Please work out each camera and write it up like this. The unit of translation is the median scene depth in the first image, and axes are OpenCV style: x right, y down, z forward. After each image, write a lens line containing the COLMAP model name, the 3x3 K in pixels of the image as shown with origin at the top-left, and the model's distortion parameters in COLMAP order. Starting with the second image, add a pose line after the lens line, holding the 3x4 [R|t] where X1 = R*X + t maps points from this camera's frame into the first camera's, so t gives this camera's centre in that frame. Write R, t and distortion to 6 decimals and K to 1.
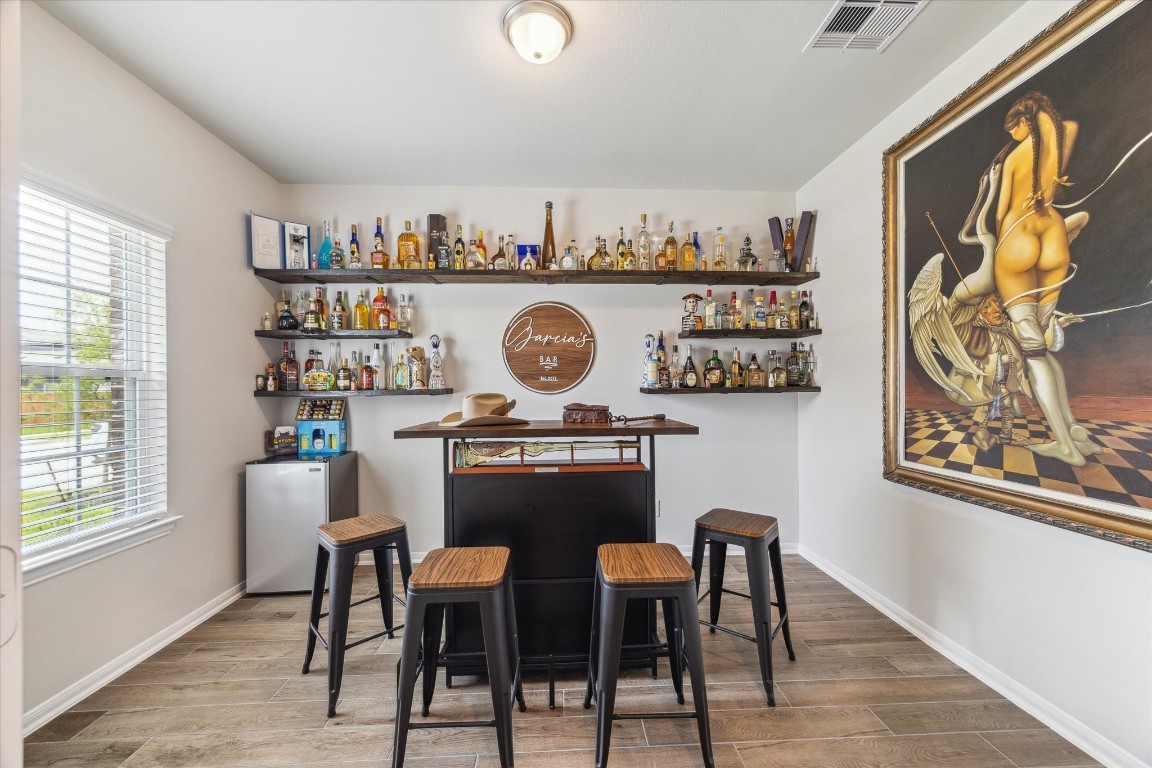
lens RADIAL K [[430.3, 0, 578.9], [0, 430.3, 388.2], [0, 0, 1]] dist [0.001162, 0.000290]
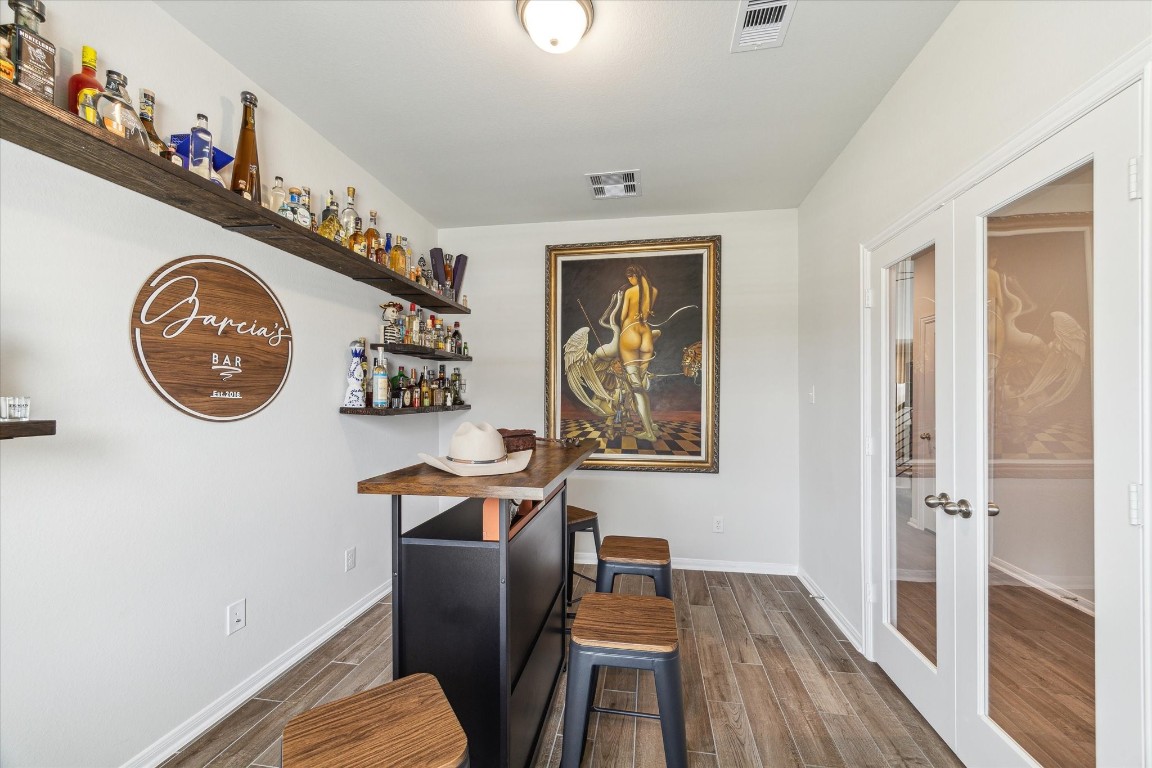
lens RADIAL K [[443.2, 0, 576.2], [0, 443.2, 397.9], [0, 0, 1]] dist [-0.000254, 0.000051]
pose [[0.207990, 0.003472, 0.978125, -0.950805], [-0.005563, 0.999982, -0.002367, -0.032336], [-0.978115, -0.004949, 0.208005, 0.734964]]
